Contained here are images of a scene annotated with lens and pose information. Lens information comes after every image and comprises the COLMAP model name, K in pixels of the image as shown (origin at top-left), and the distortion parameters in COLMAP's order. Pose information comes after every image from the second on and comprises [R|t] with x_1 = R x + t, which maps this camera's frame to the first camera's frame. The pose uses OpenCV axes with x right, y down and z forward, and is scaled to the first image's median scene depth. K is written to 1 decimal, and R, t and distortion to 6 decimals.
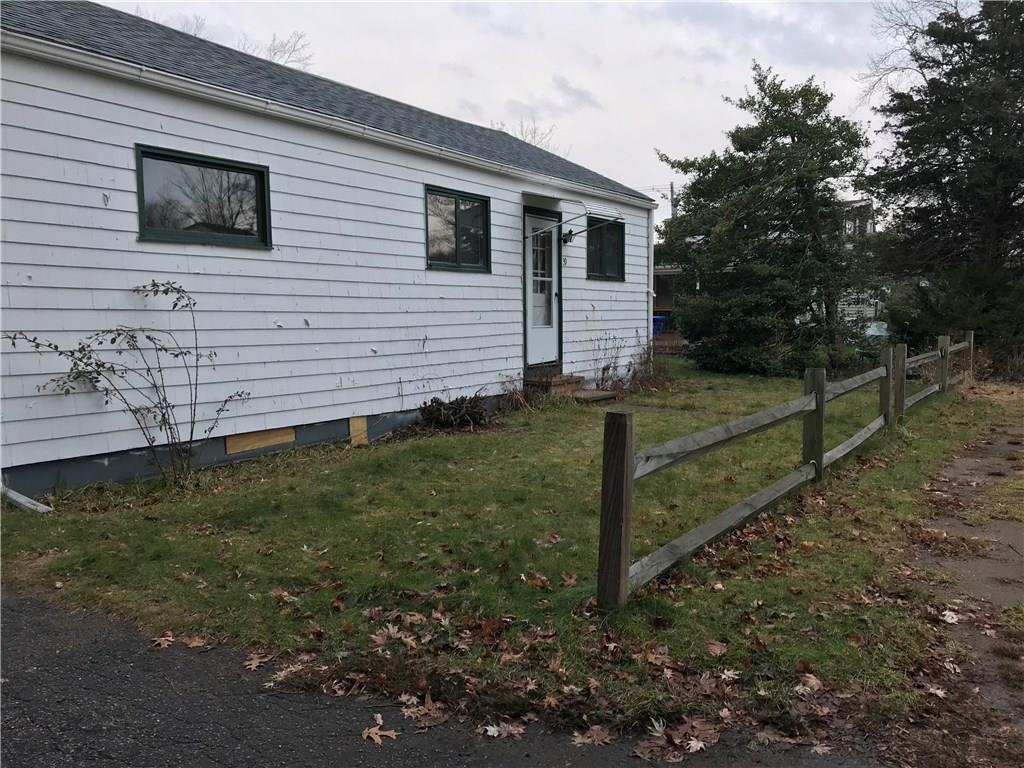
lens RADIAL K [[846.0, 0, 514.6], [0, 846.0, 373.1], [0, 0, 1]] dist [0.035560, -0.027833]
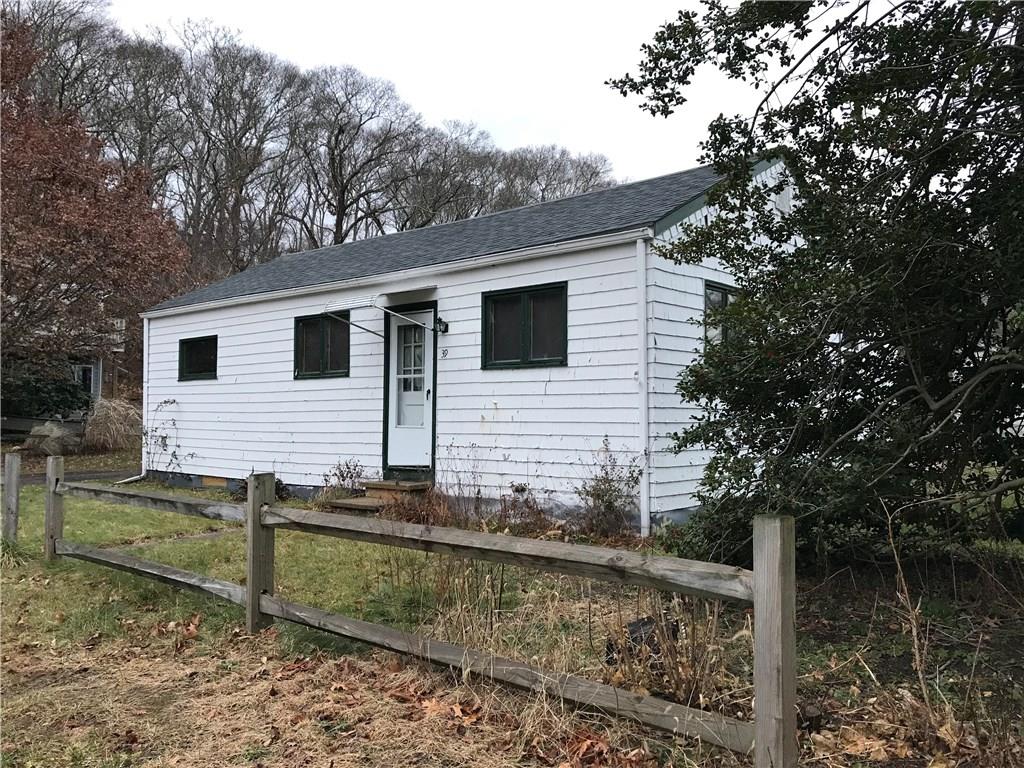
lens RADIAL K [[846.0, 0, 511.0], [0, 846.0, 380.7], [0, 0, 1]] dist [0.035560, -0.027833]
pose [[-0.157939, -0.040462, -0.986620, 1.717681], [-0.073670, 0.996858, -0.029089, -0.158189], [0.984697, 0.068090, -0.160424, 2.288119]]
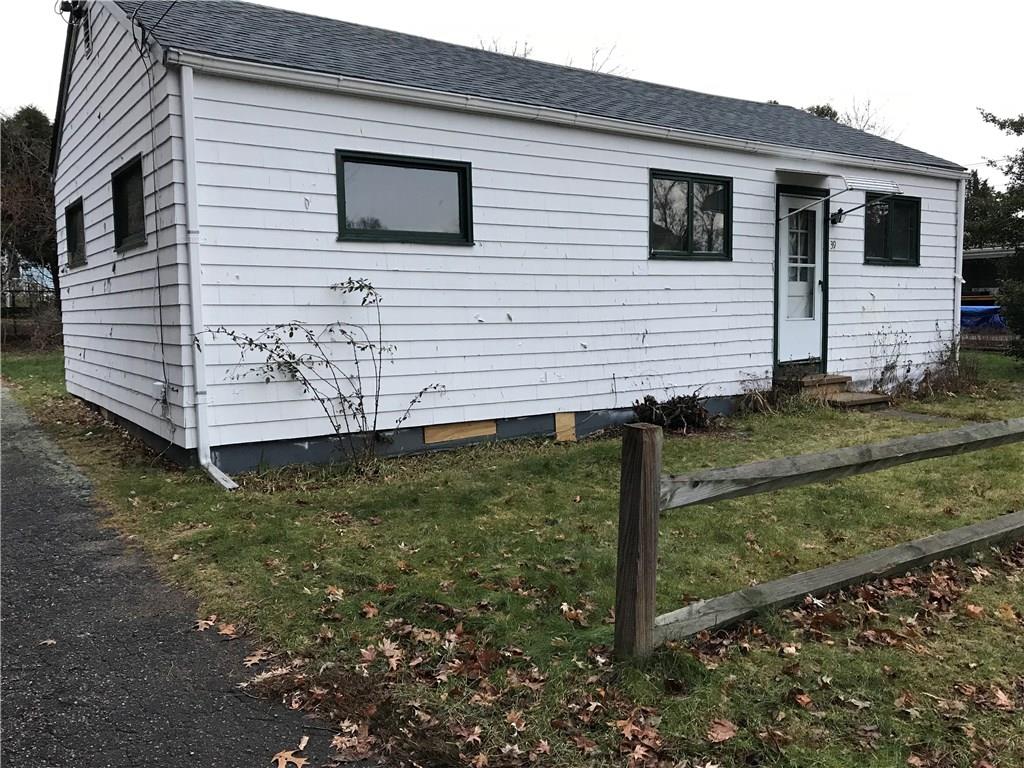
lens RADIAL K [[846.0, 0, 503.4], [0, 846.0, 382.0], [0, 0, 1]] dist [0.035560, -0.027833]
pose [[0.922379, 0.027228, -0.385325, 0.166245], [-0.019579, 0.999526, 0.023762, -0.007498], [0.385789, -0.014373, 0.922475, 0.094426]]
